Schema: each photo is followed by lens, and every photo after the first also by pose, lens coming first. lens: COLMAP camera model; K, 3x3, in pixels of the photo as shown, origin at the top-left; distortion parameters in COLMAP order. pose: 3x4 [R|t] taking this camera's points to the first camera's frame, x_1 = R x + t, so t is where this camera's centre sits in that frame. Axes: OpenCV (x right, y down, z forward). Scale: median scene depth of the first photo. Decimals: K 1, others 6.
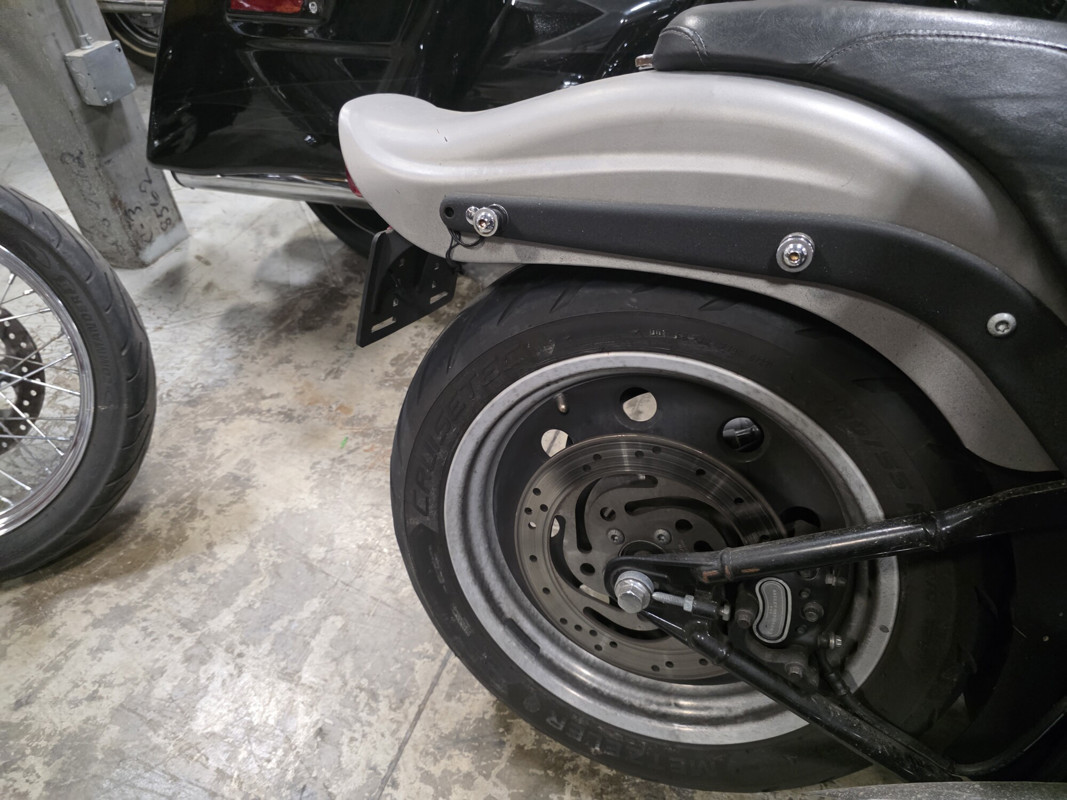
lens RADIAL K [[730.7, 0, 529.2], [0, 730.7, 404.8], [0, 0, 1]] dist [0.042305, -0.042868]
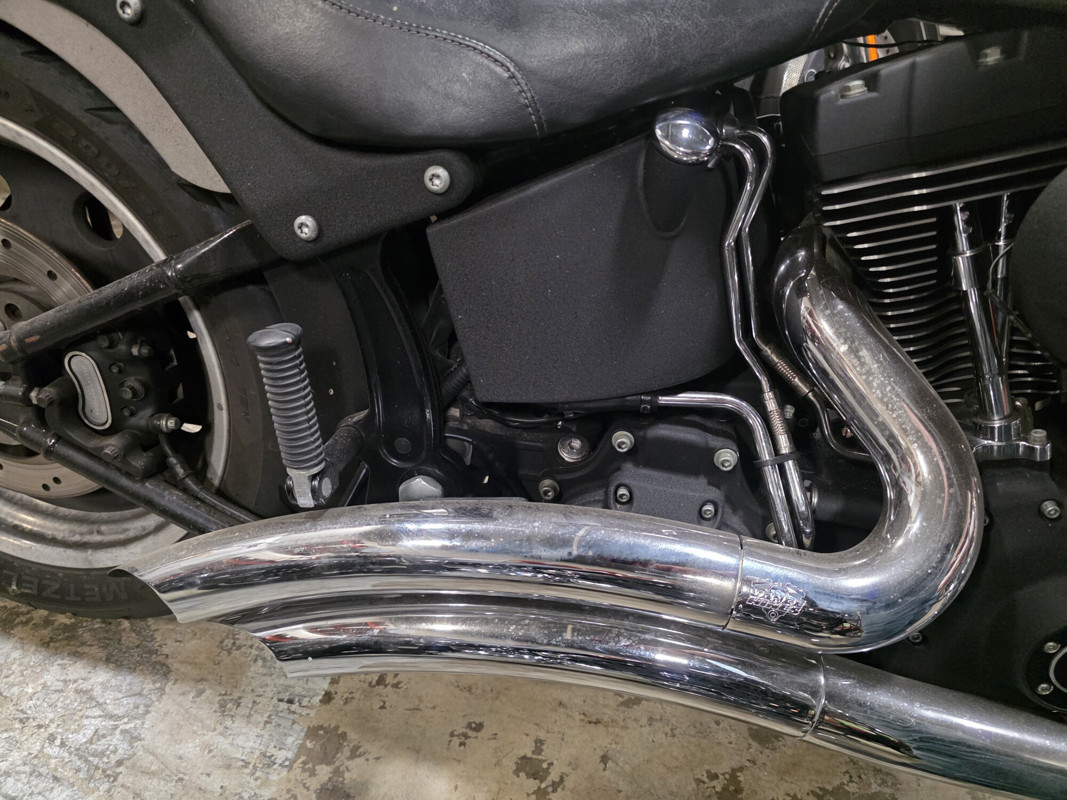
lens RADIAL K [[730.7, 0, 529.2], [0, 730.7, 404.8], [0, 0, 1]] dist [0.042305, -0.042868]
pose [[0.975523, -0.028181, 0.218086, 0.480886], [0.016008, 0.998224, 0.057381, 0.181723], [-0.219316, -0.052485, 0.974241, -0.021021]]
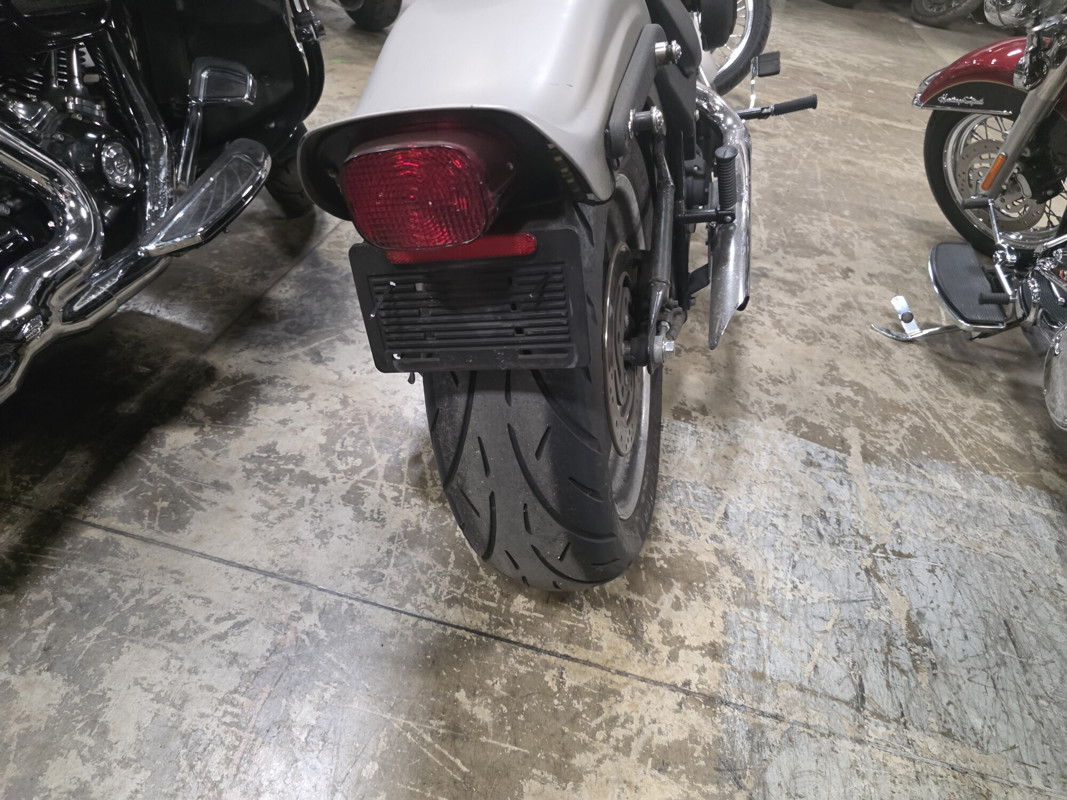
lens RADIAL K [[730.7, 0, 529.2], [0, 730.7, 404.8], [0, 0, 1]] dist [0.042305, -0.042868]
pose [[-0.155566, -0.584085, 0.796645, -0.763412], [0.556053, 0.614781, 0.559330, -0.460138], [-0.816458, 0.529990, 0.229143, 0.728944]]
